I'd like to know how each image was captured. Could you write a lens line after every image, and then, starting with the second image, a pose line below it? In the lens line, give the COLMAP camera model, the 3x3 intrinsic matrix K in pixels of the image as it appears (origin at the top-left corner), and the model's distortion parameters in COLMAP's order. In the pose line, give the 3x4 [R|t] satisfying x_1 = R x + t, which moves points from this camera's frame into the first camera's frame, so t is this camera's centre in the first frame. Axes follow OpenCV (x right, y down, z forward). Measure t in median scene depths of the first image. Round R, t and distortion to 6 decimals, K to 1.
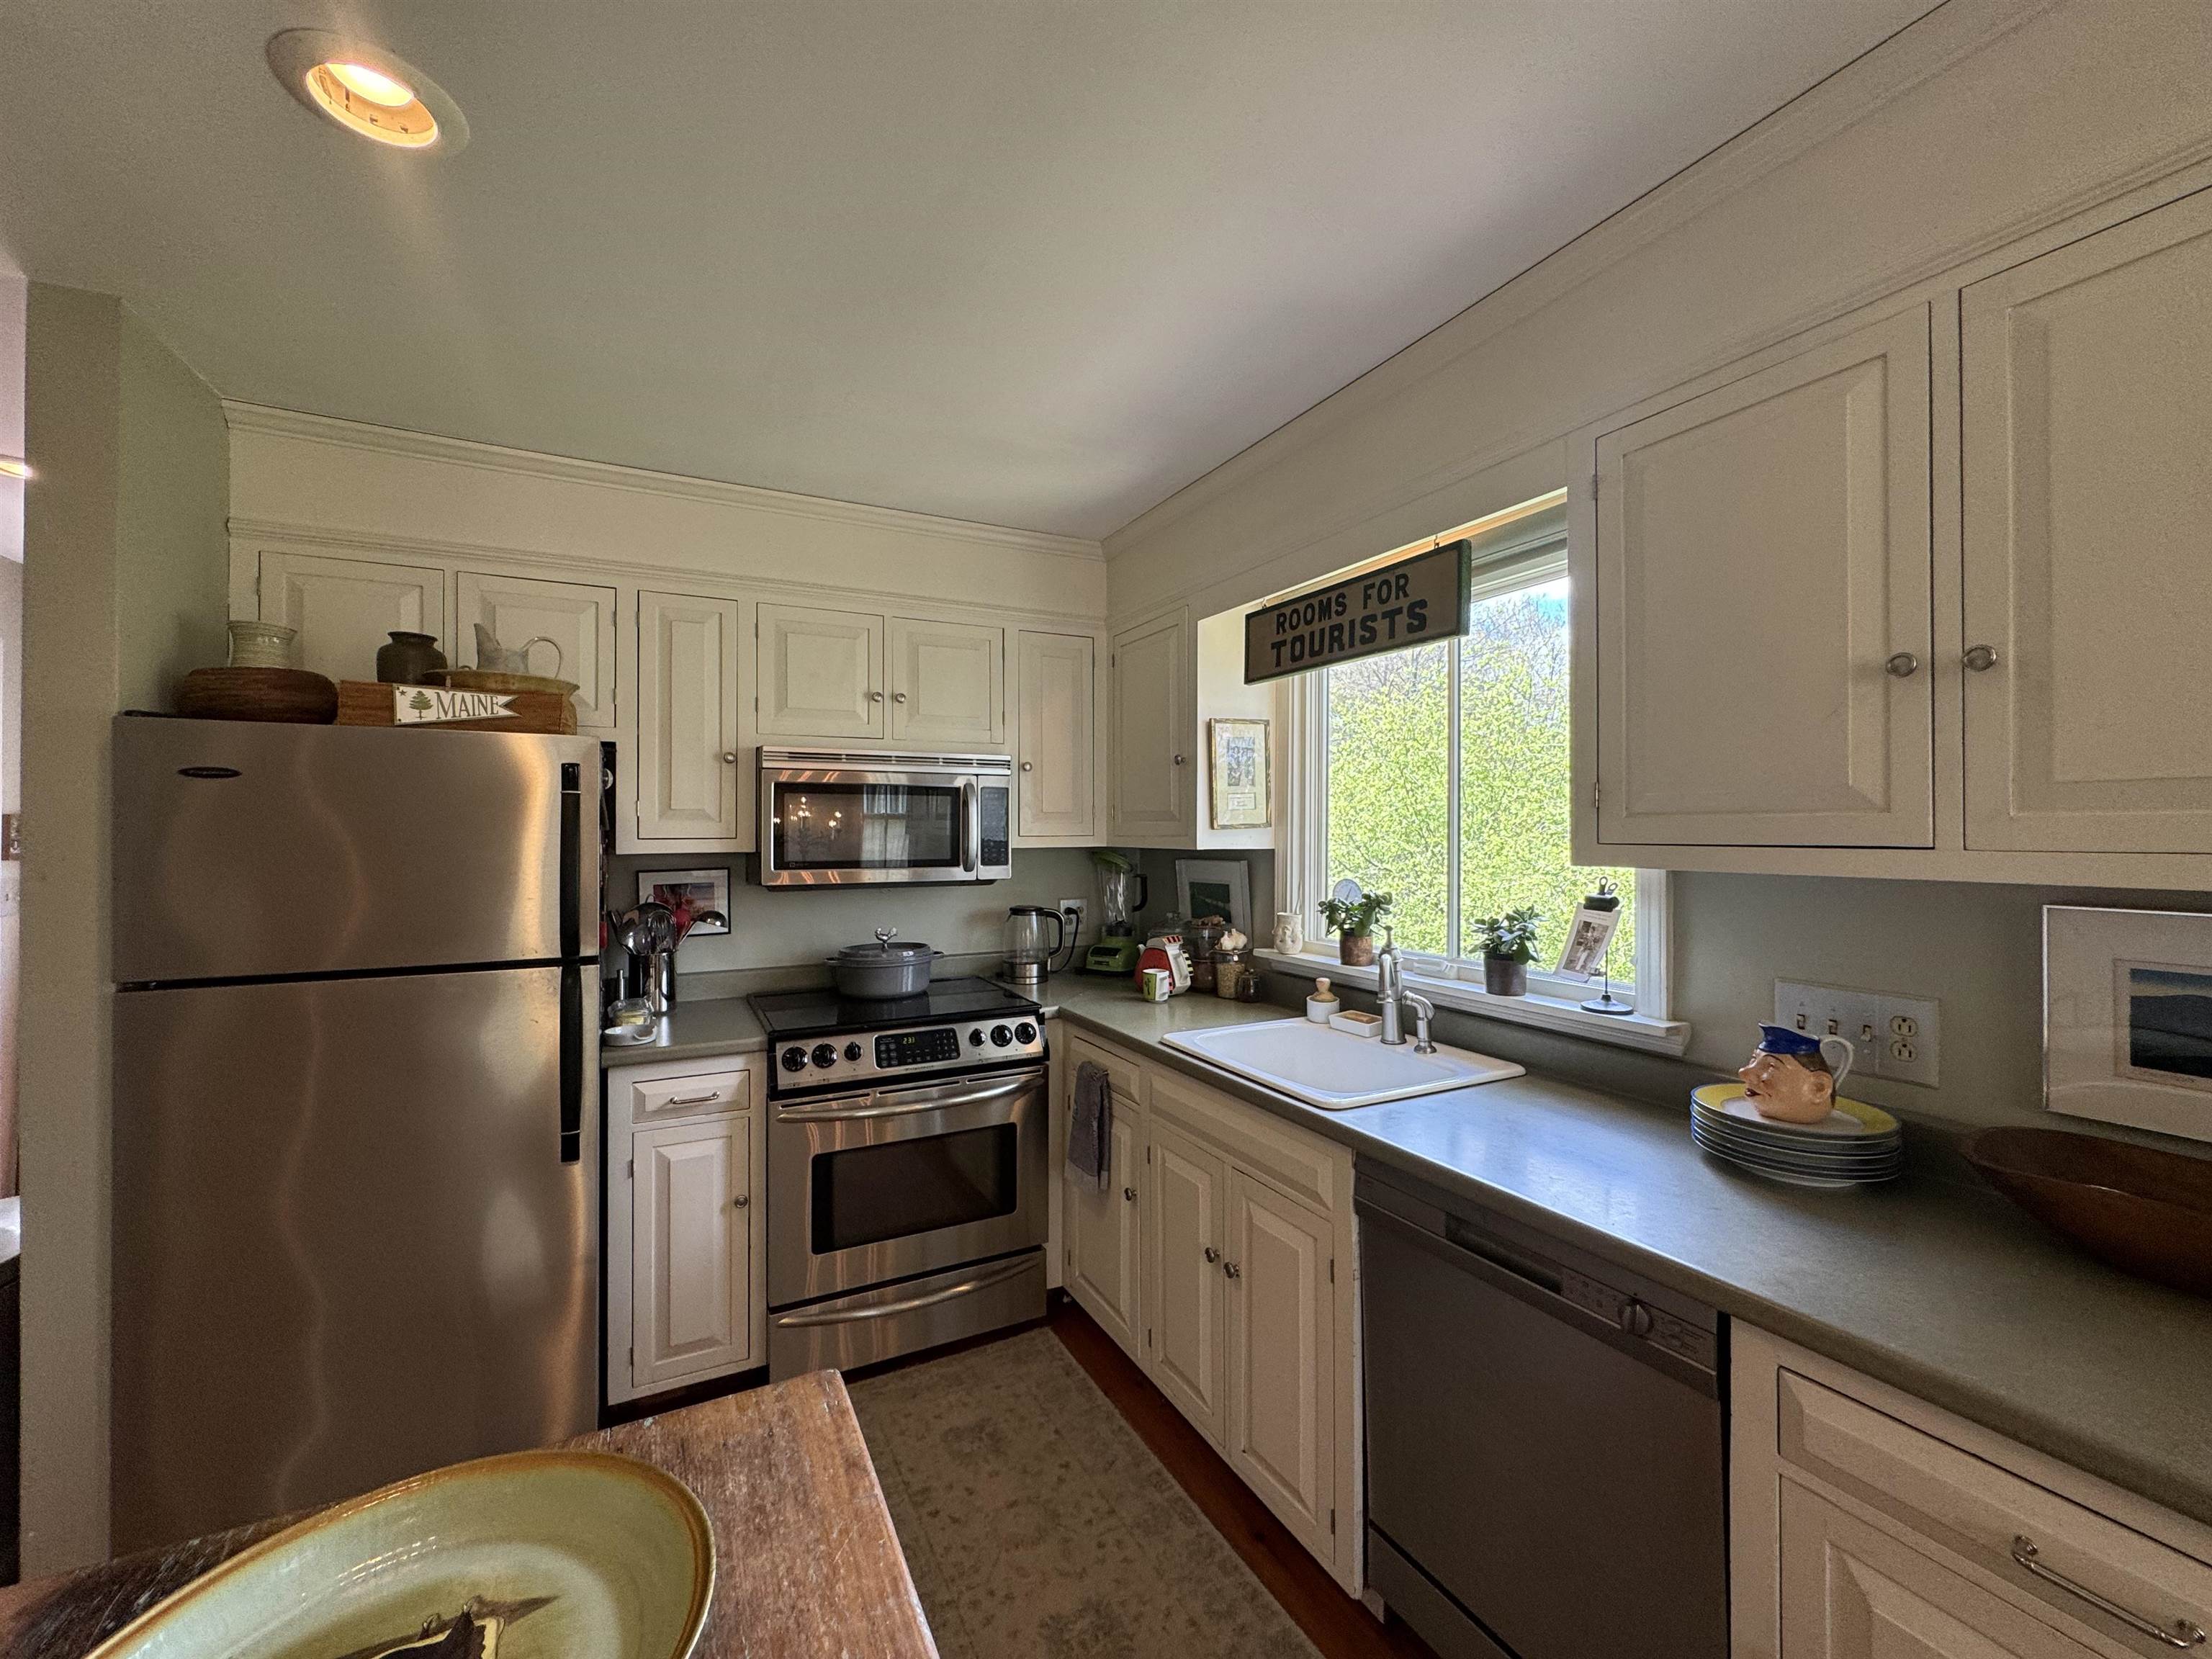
lens RADIAL K [[884.9, 0, 1105.6], [0, 884.9, 826.0], [0, 0, 1]] dist [-0.002824, 0.000500]
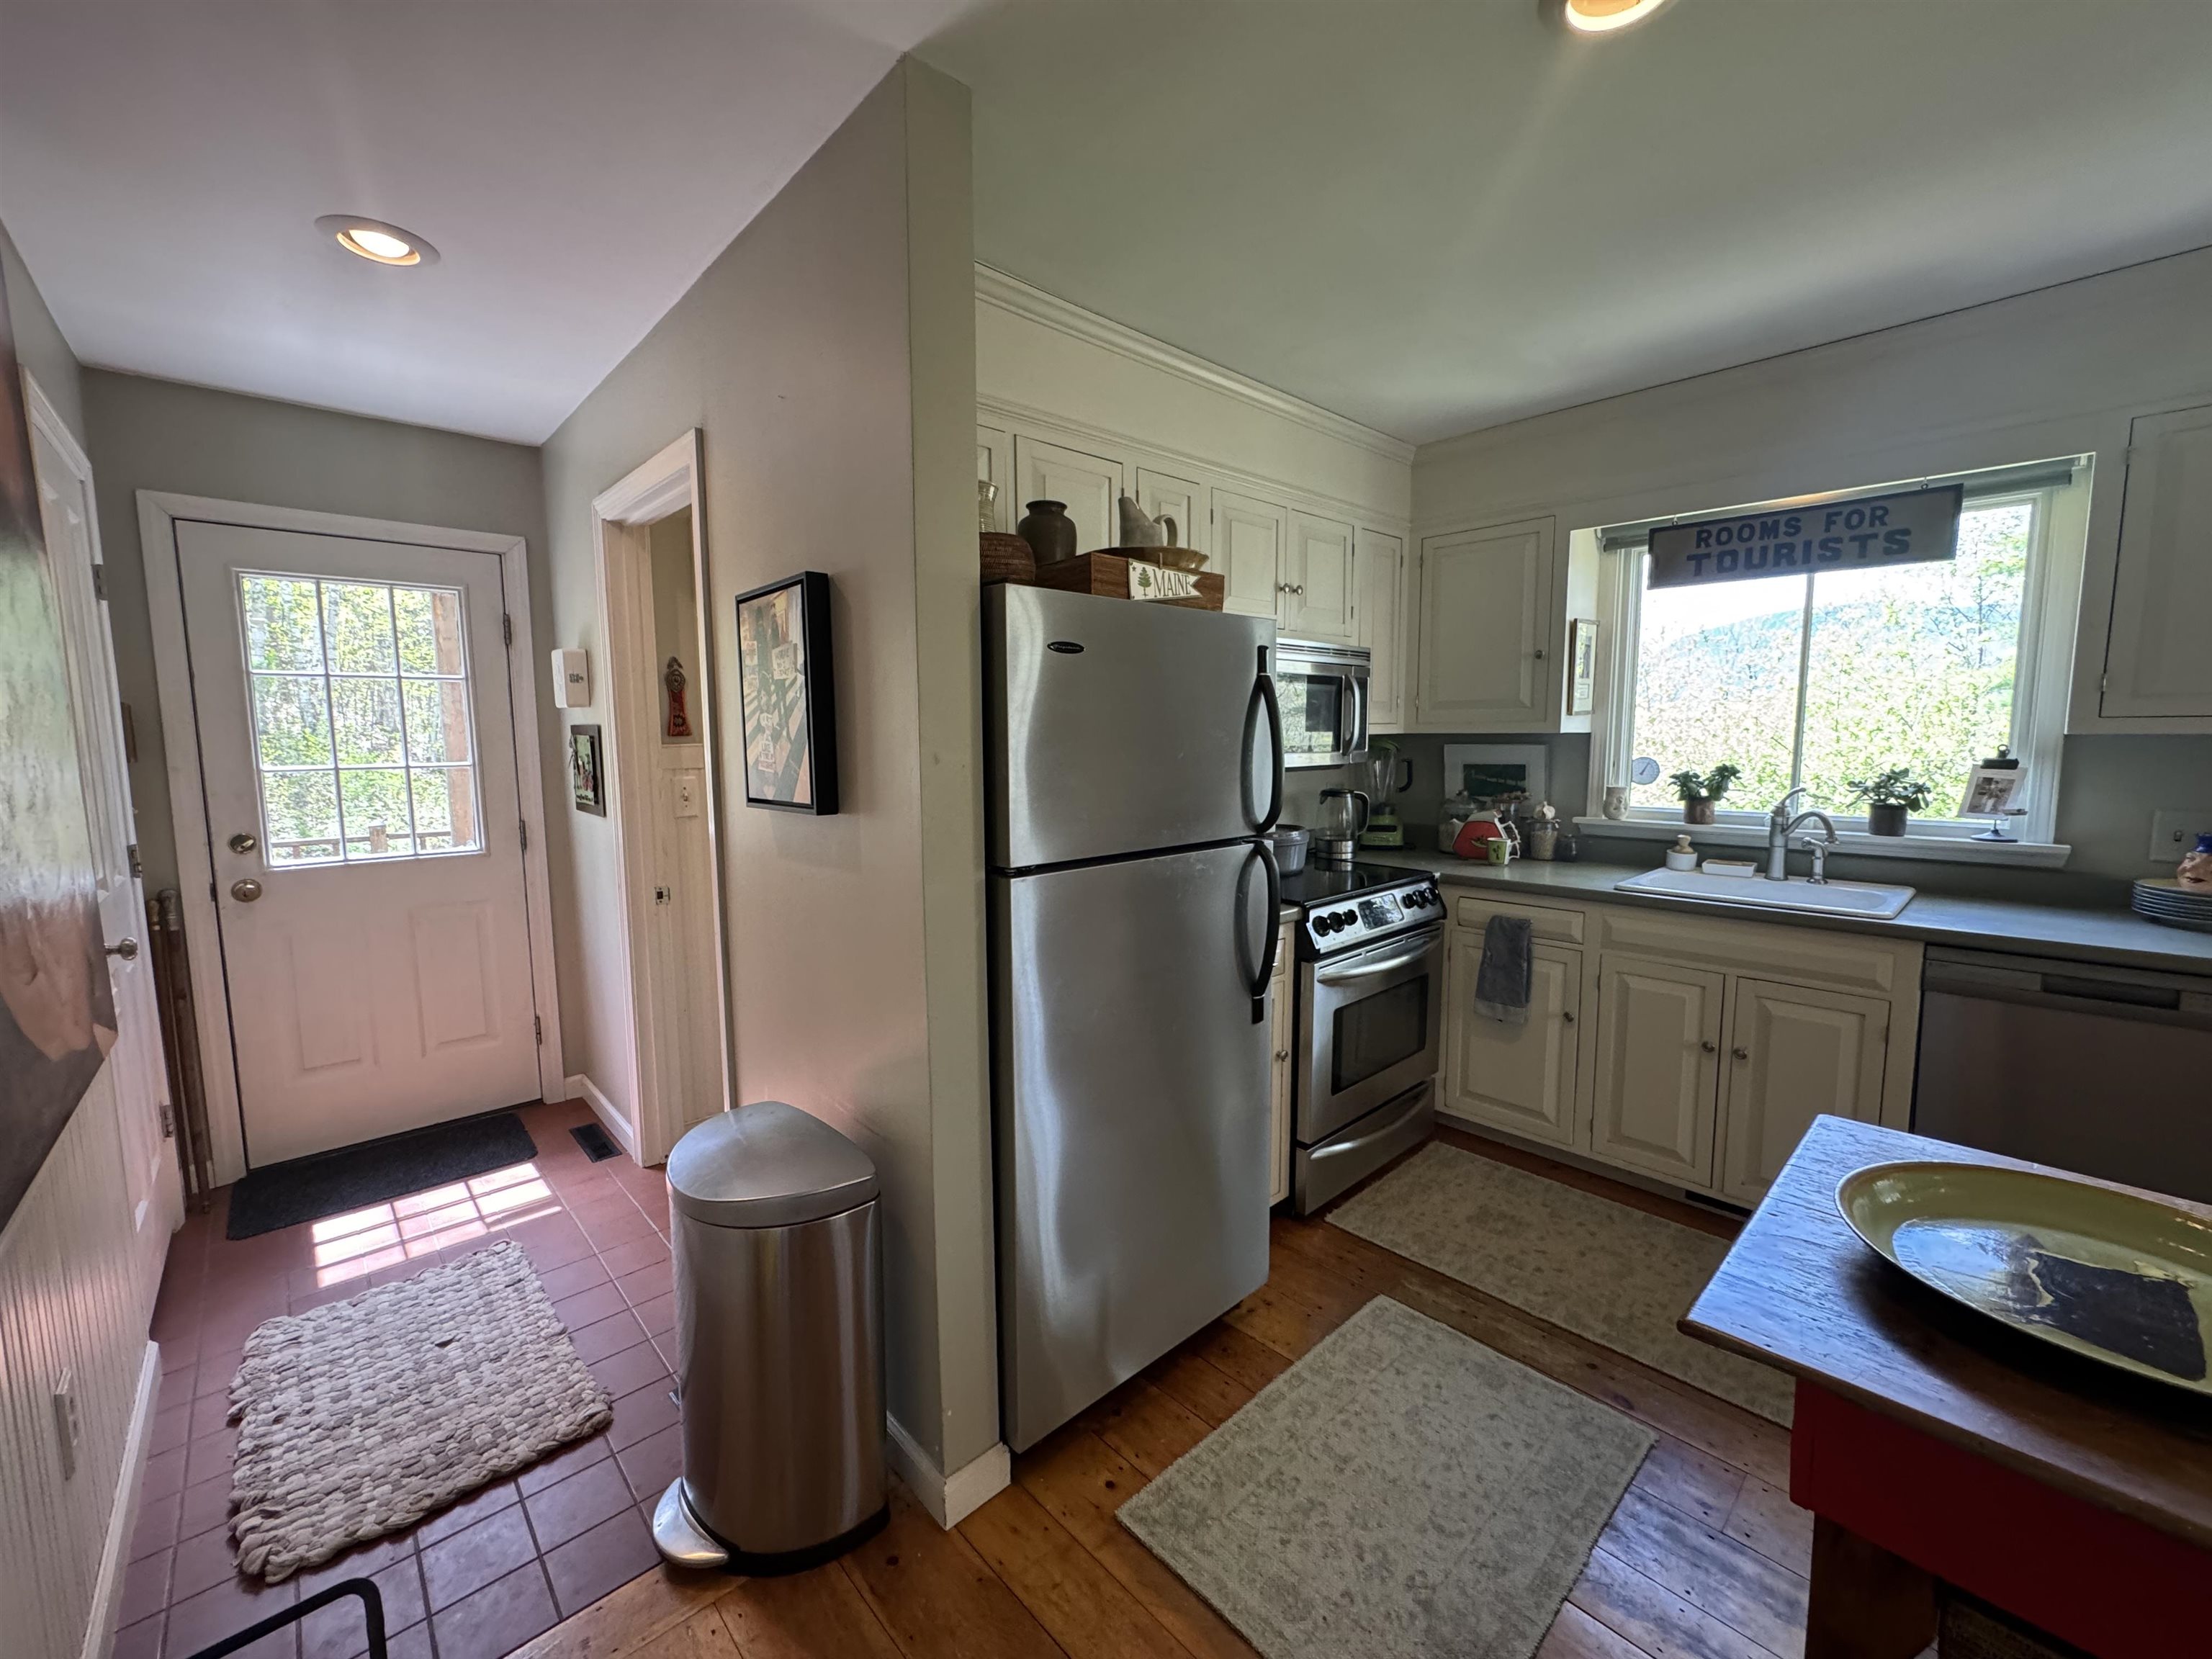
lens RADIAL K [[884.9, 0, 1104.9], [0, 884.9, 825.0], [0, 0, 1]] dist [-0.002824, 0.000500]
pose [[0.962714, -0.034904, 0.268260, -0.924988], [0.005417, 0.993930, 0.109883, 0.018985], [-0.270467, -0.104333, 0.957059, 0.040808]]
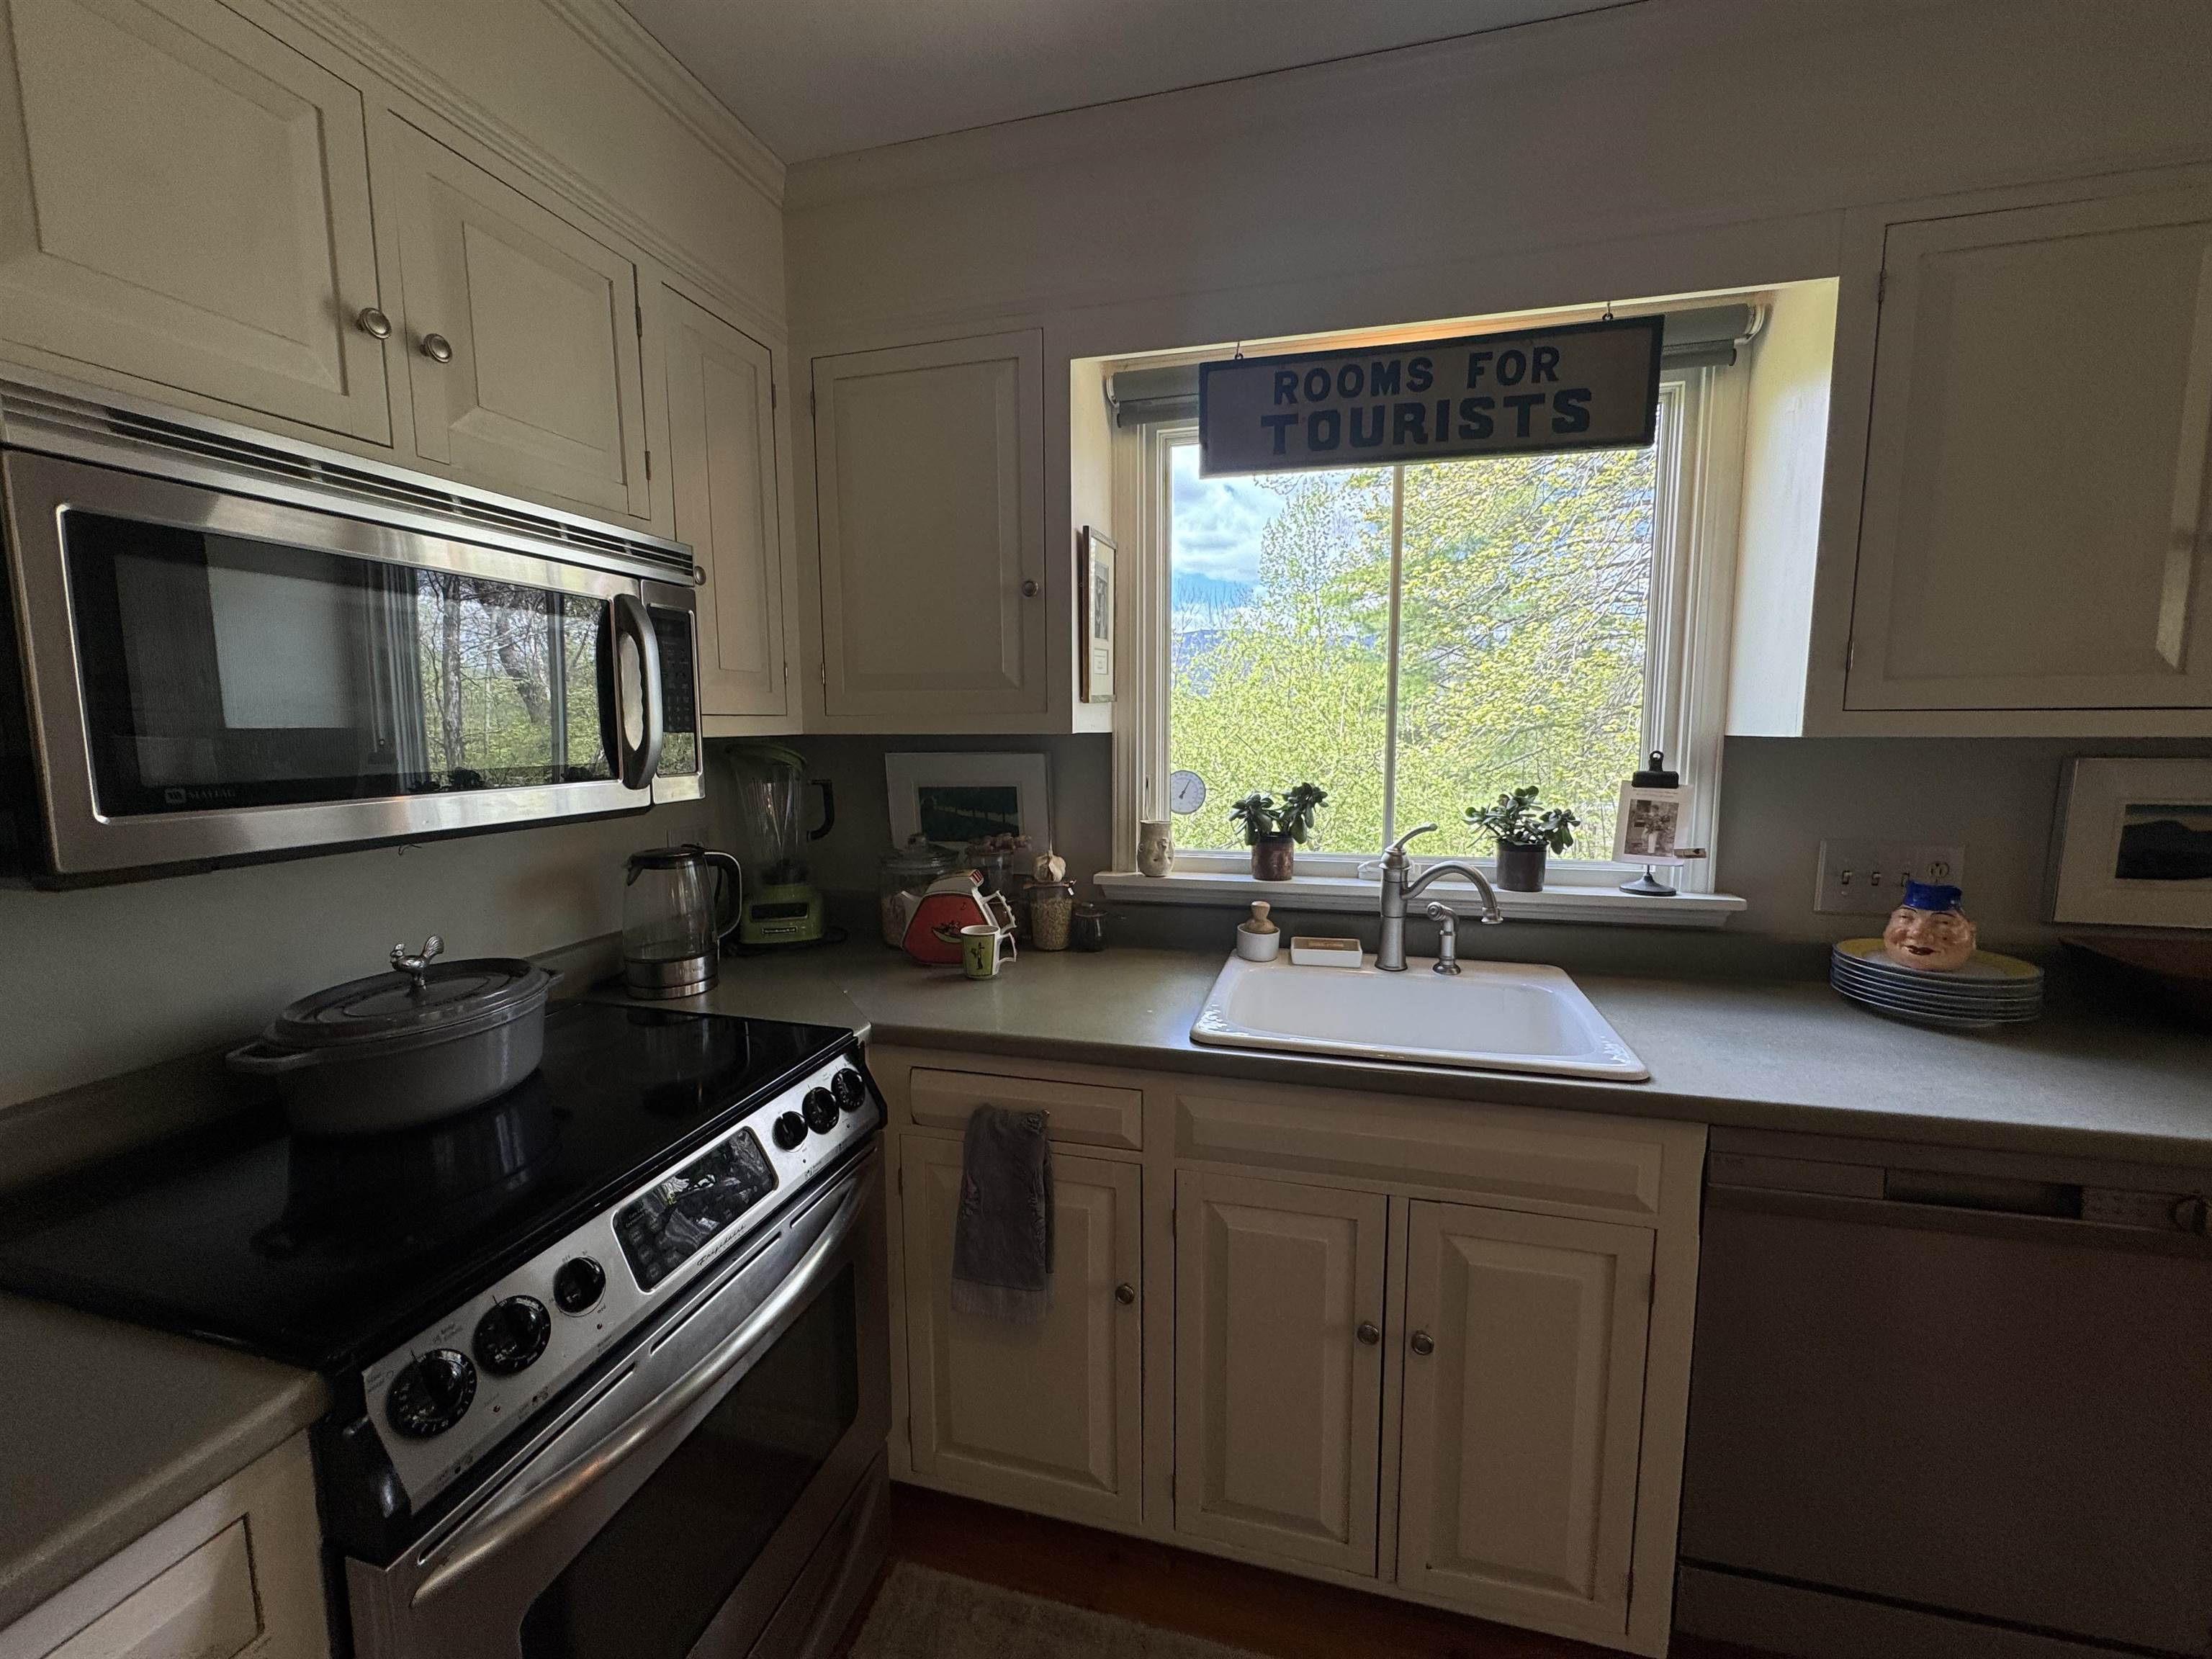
lens RADIAL K [[884.9, 0, 1106.4], [0, 884.9, 825.2], [0, 0, 1]] dist [-0.002824, 0.000500]
pose [[0.676146, -0.085867, 0.731747, -0.415261], [0.000684, 0.993258, 0.115923, 0.021297], [-0.736768, -0.077880, 0.671646, 0.637611]]
